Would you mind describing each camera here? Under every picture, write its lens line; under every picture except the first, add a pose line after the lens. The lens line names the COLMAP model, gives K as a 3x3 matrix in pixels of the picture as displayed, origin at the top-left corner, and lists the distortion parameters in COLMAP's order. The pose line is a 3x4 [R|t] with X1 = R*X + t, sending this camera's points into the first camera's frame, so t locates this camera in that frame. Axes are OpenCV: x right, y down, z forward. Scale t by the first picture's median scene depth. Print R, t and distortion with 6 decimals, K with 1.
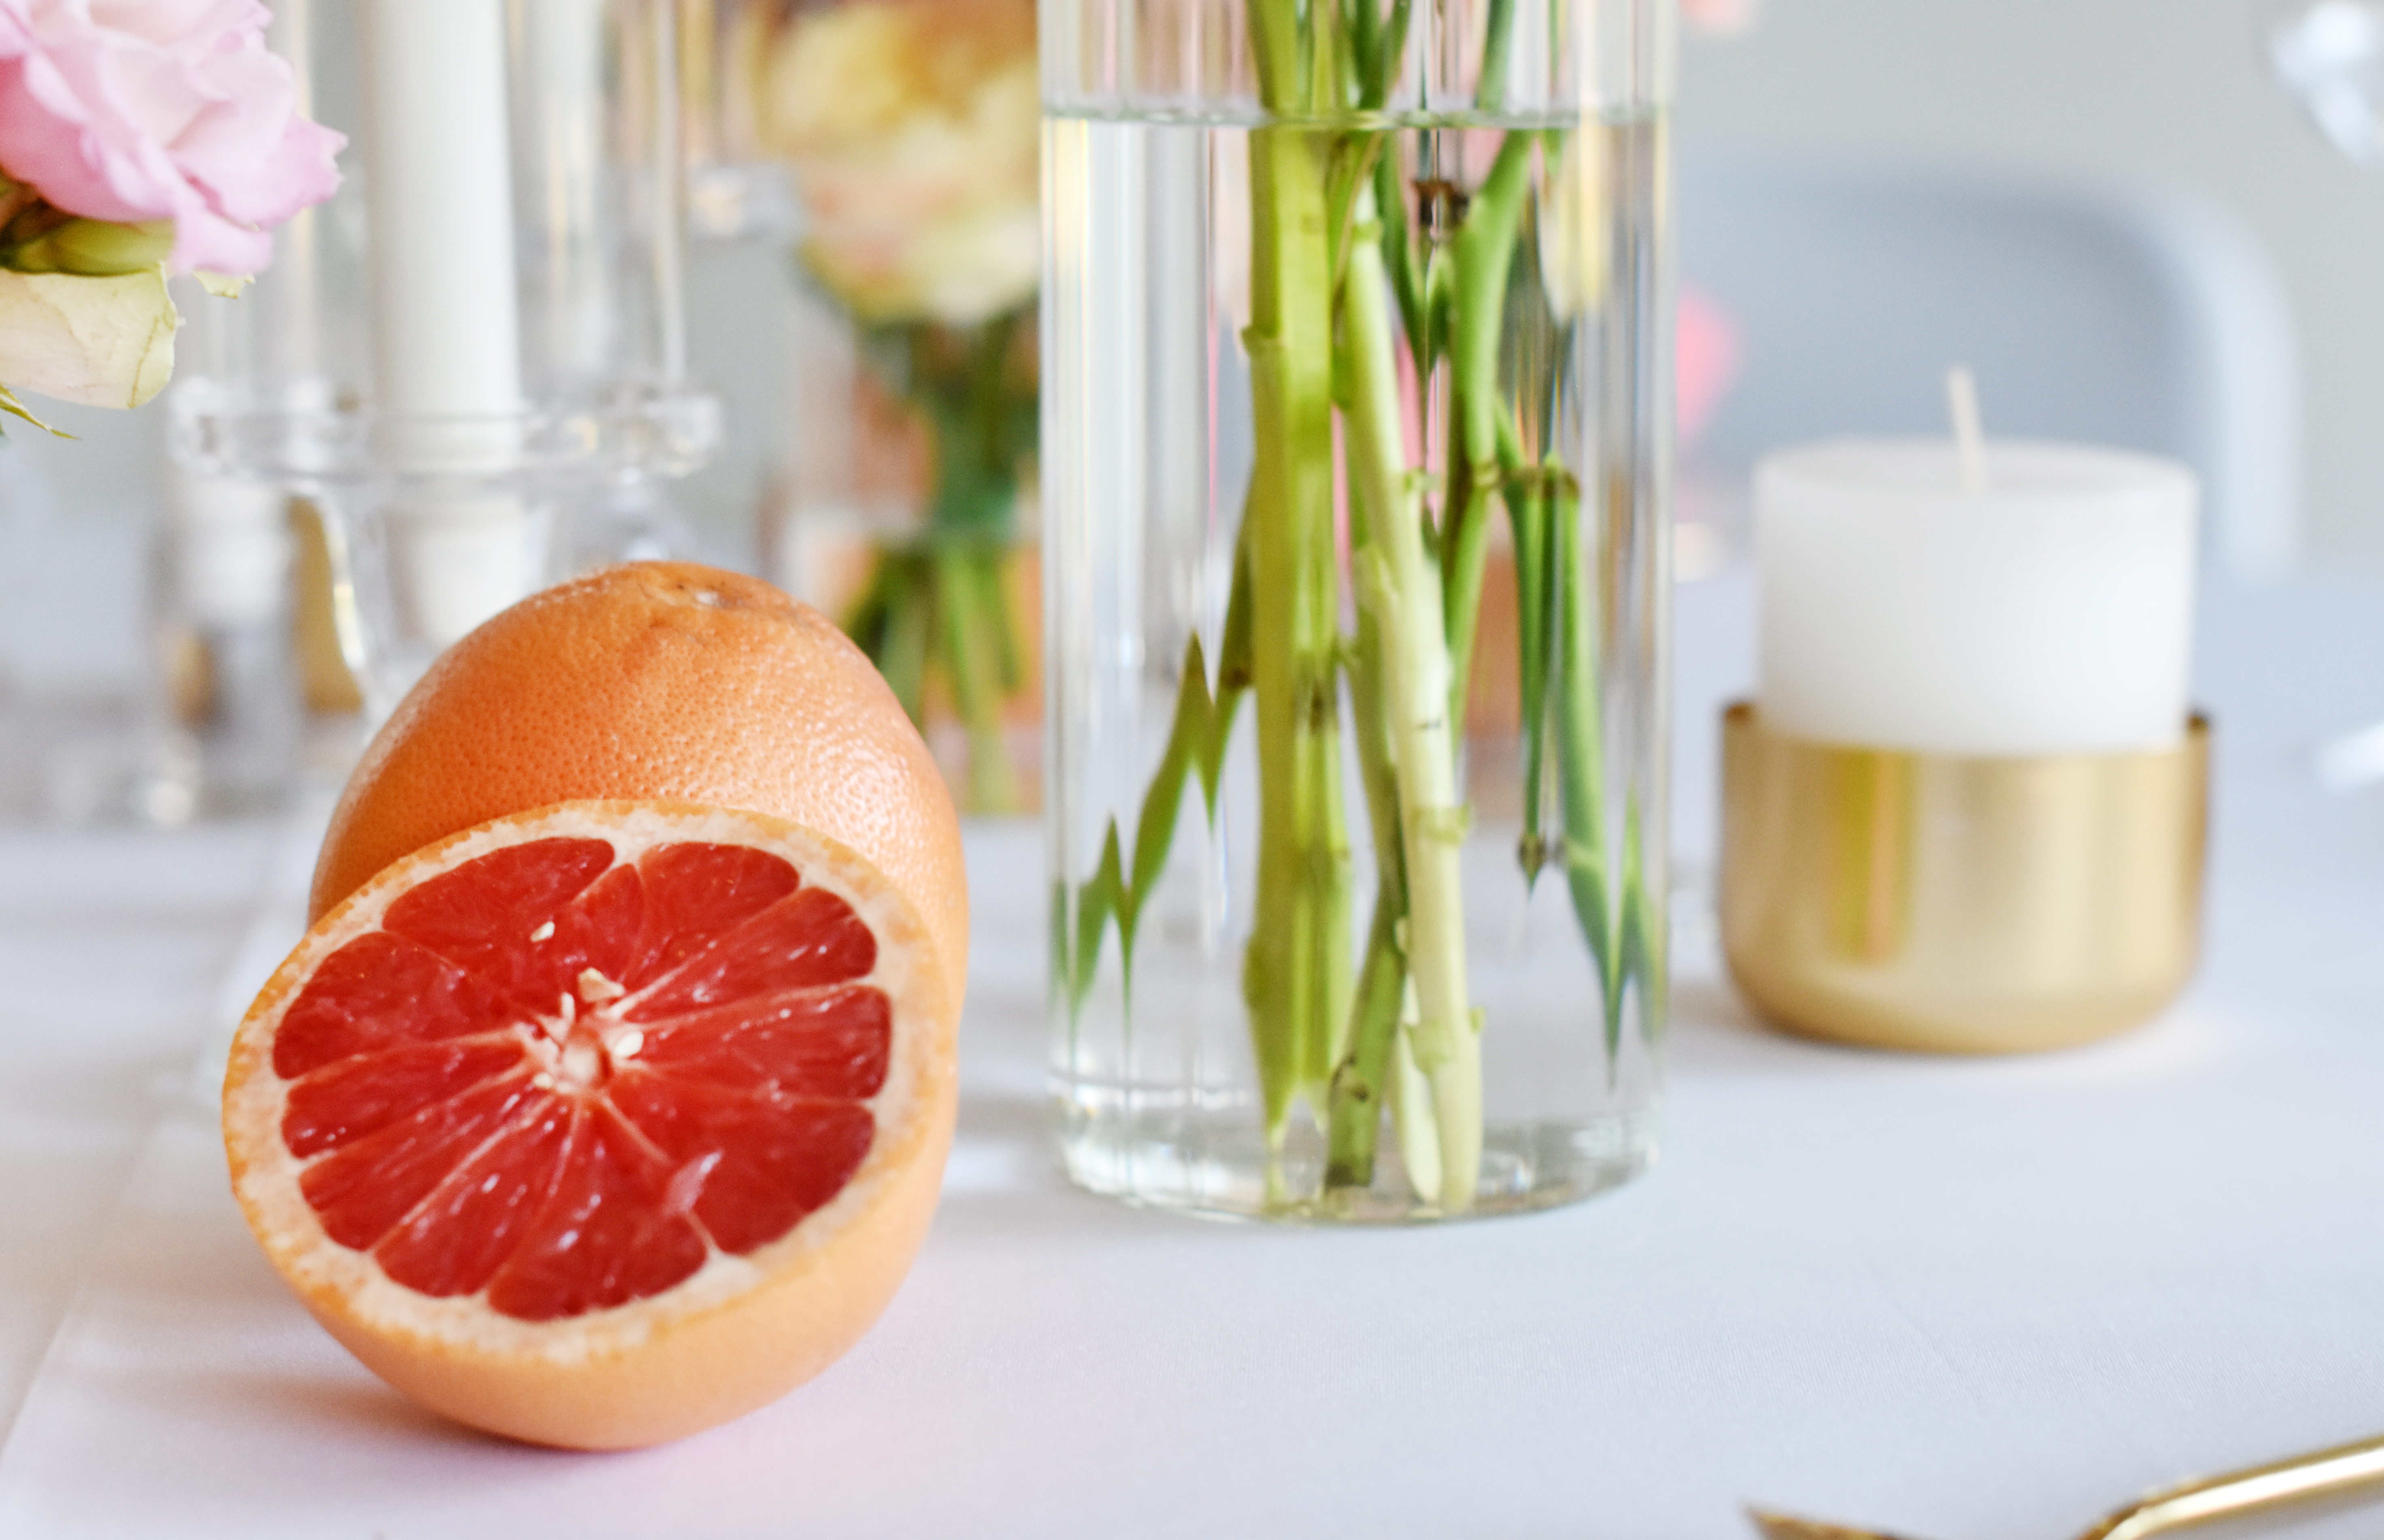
lens RADIAL K [[5636.8, 0, 1192.0], [0, 5636.8, 770.0], [0, 0, 1]] dist [-0.167684, -0.104596]
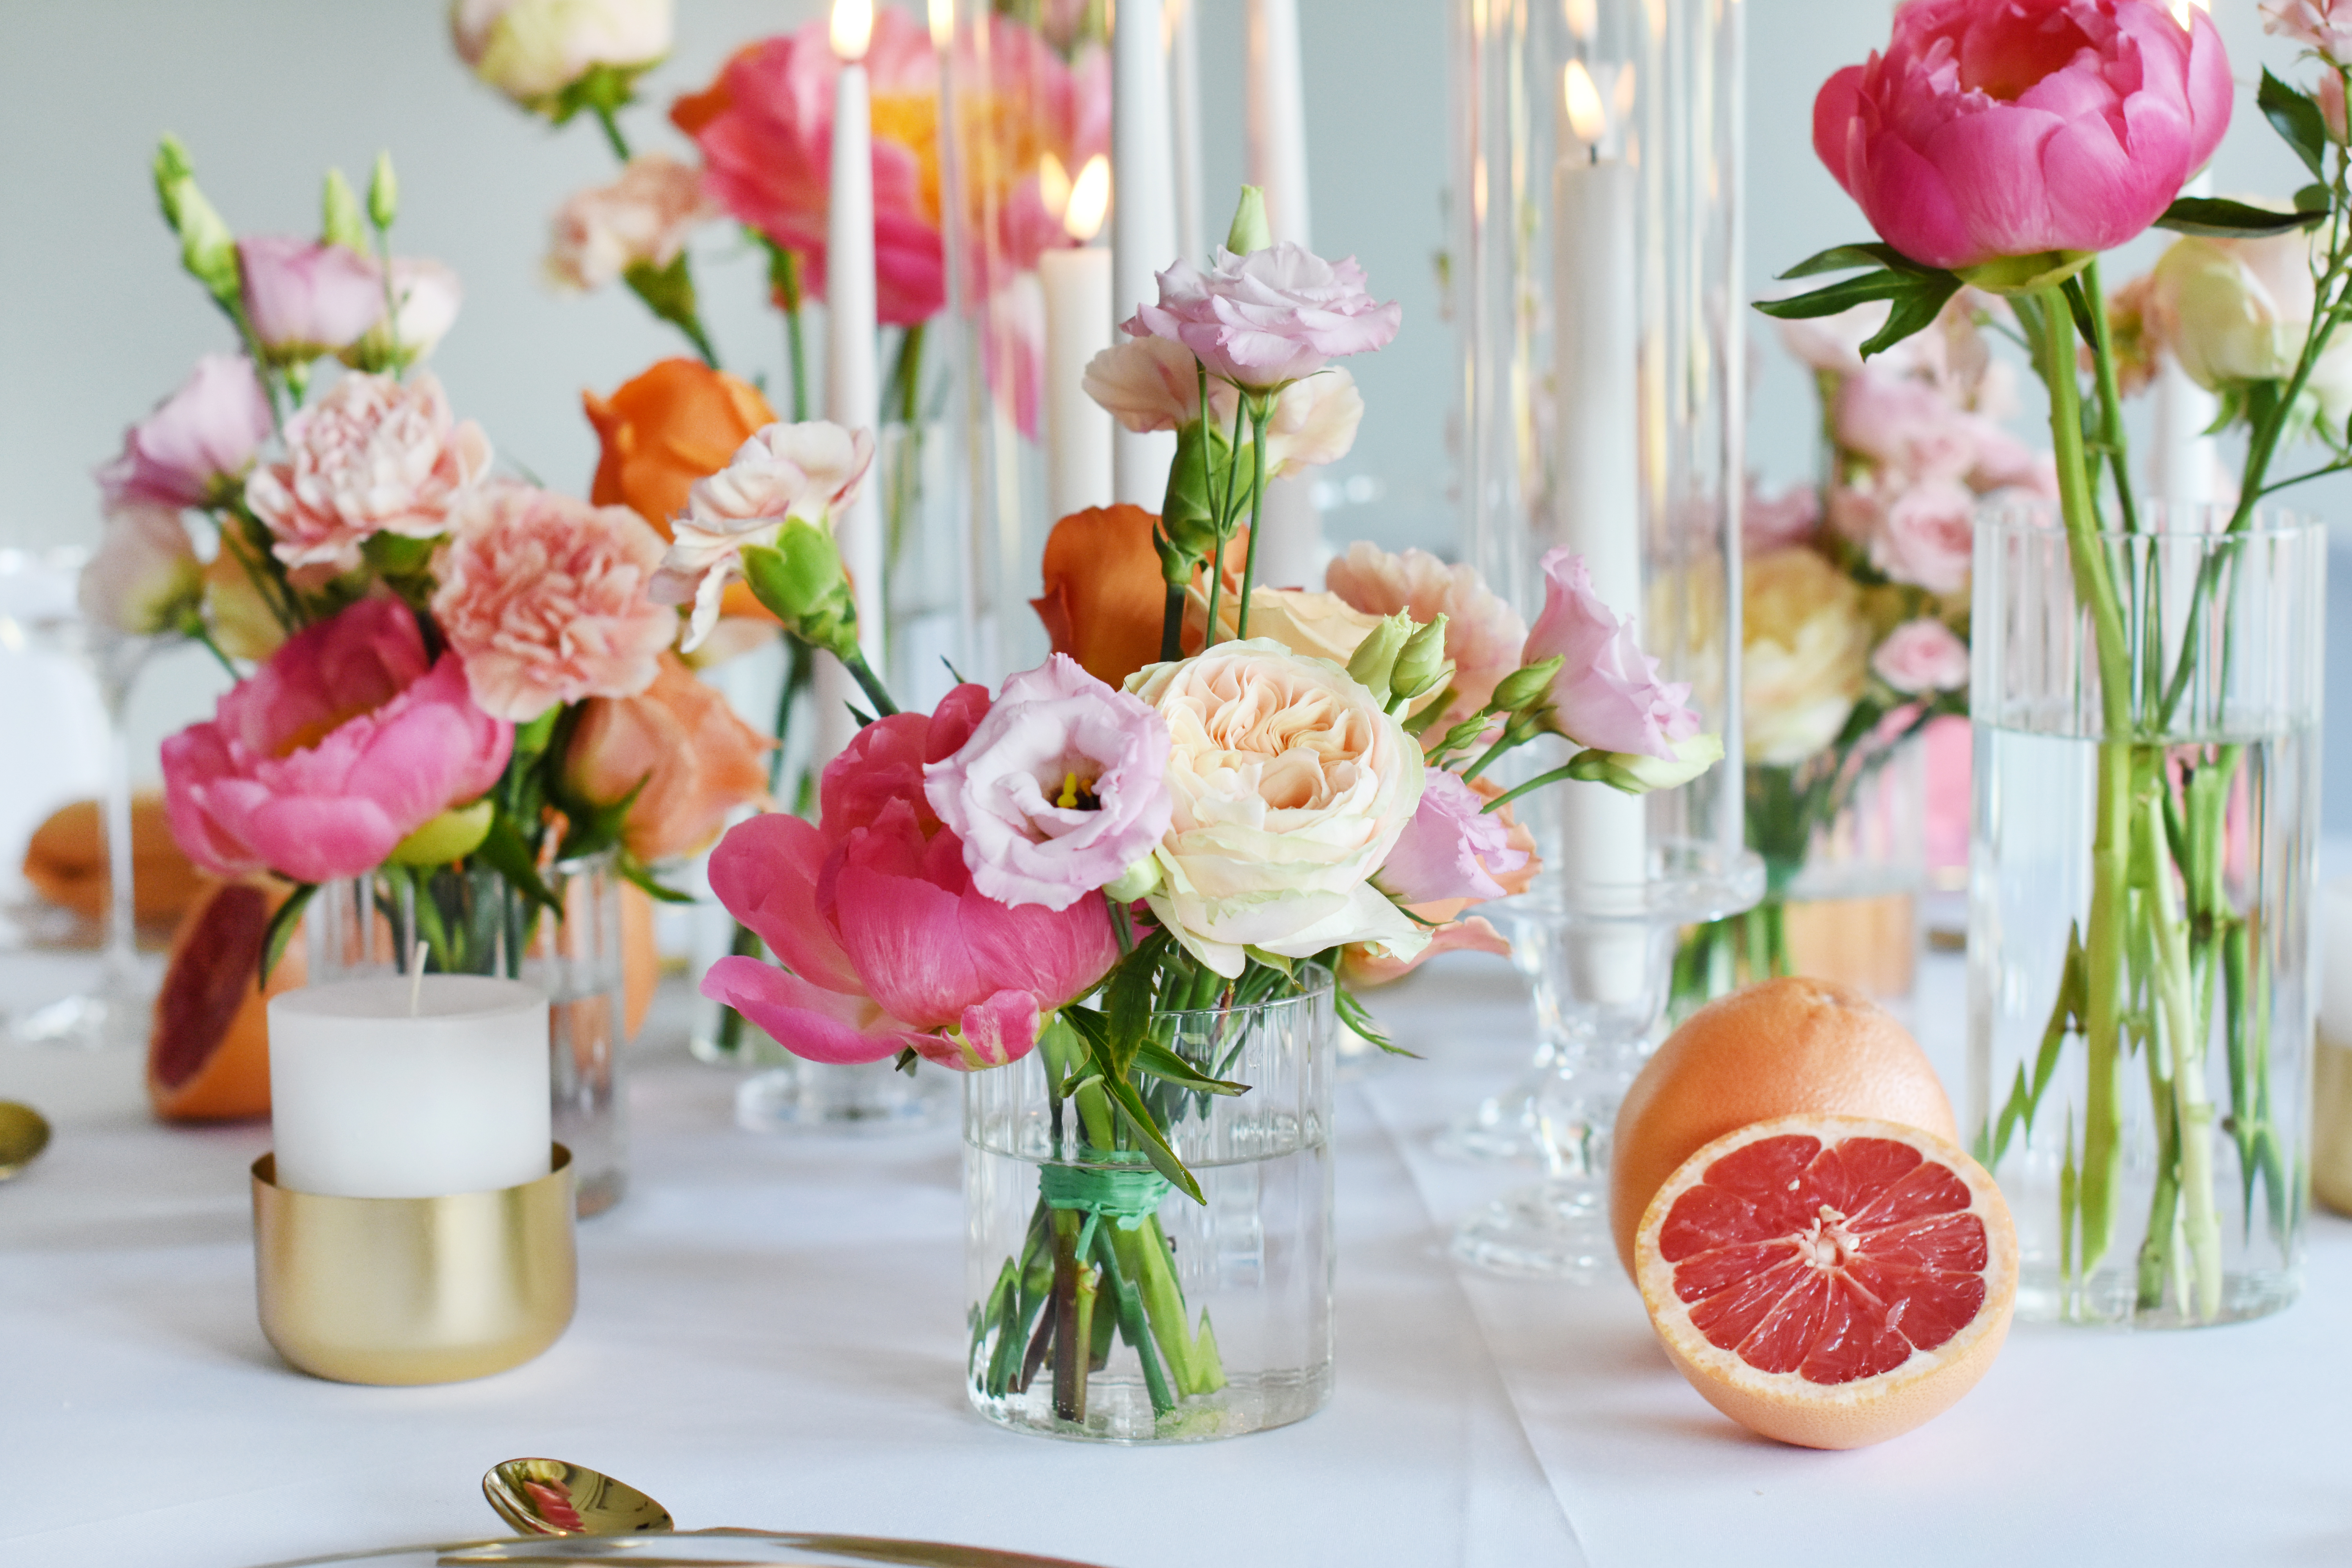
lens RADIAL K [[5383.3, 0, 1176.0], [0, 5383.3, 784.0], [0, 0, 1]] dist [-0.148888, -0.114732]
pose [[0.999827, -0.003691, -0.018243, -0.301851], [0.003439, 0.999899, -0.013826, -0.087472], [0.018292, 0.013761, 0.999738, -0.890026]]
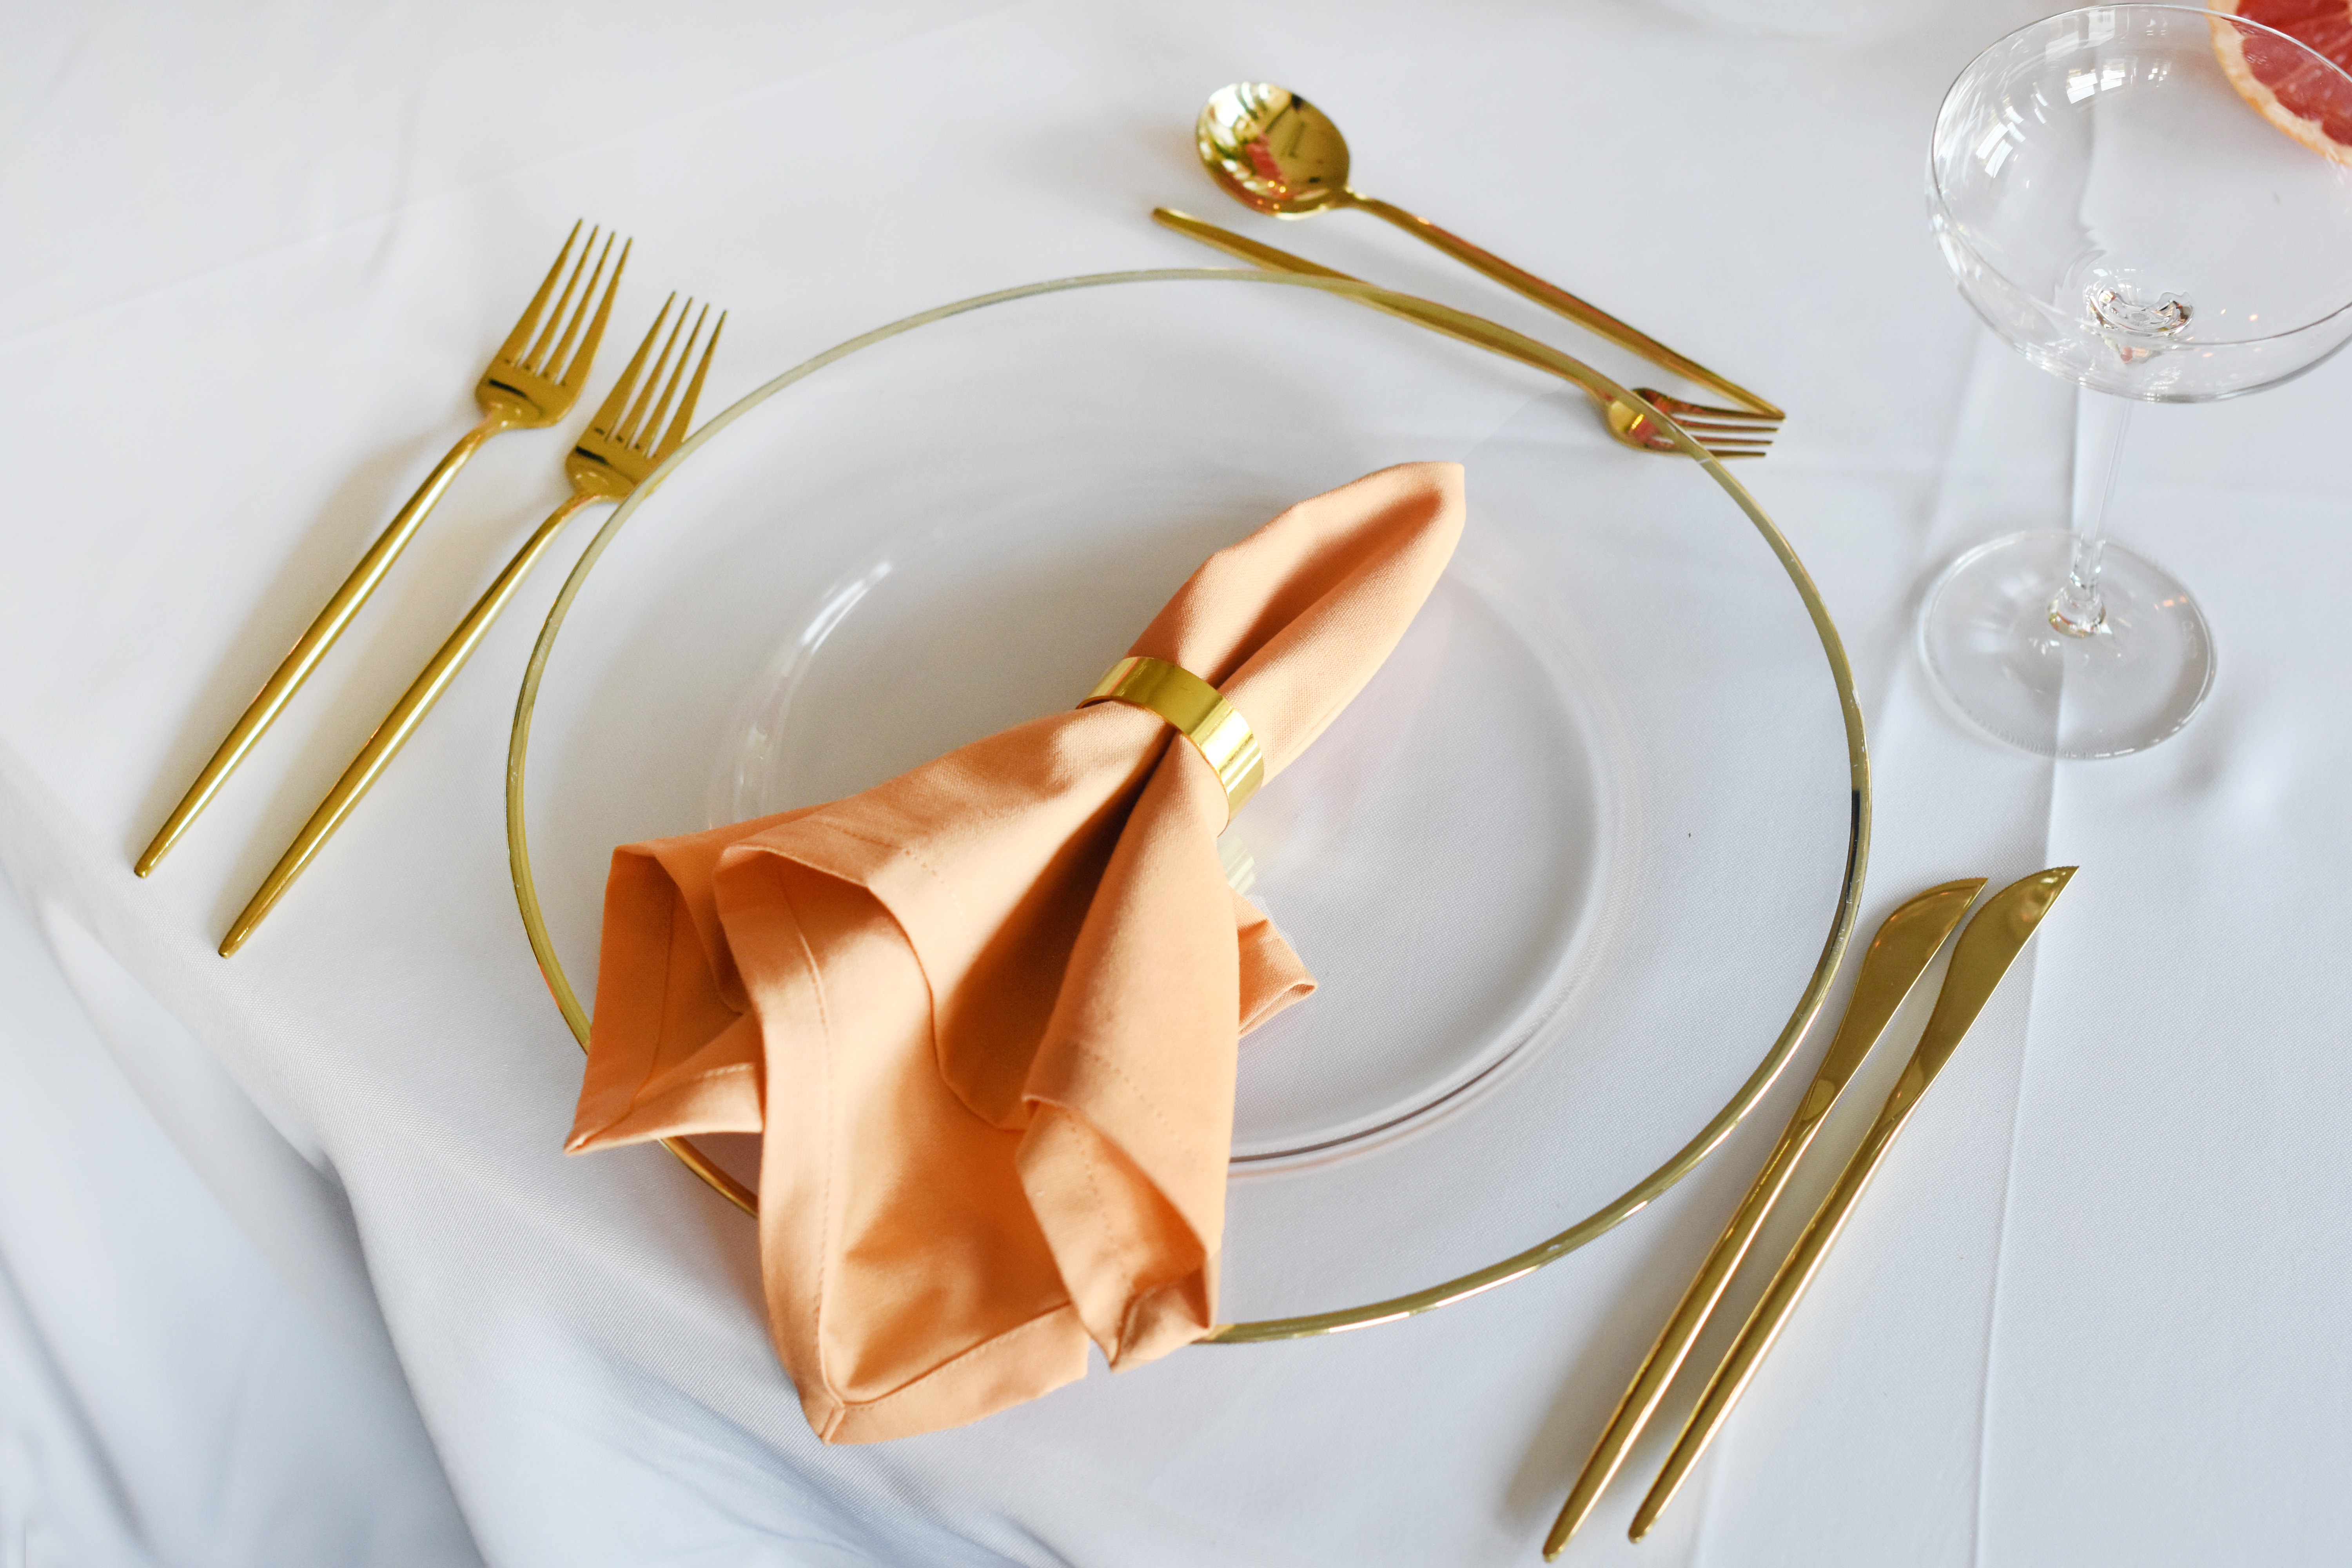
lens RADIAL K [[5383.3, 0, 1176.0], [0, 5383.3, 784.0], [0, 0, 1]] dist [-0.148888, -0.114732]
pose [[0.975208, 0.178098, -0.131341, -0.241365], [-0.043071, 0.734935, 0.676768, -1.147969], [0.217058, -0.654333, 0.724386, -0.863204]]
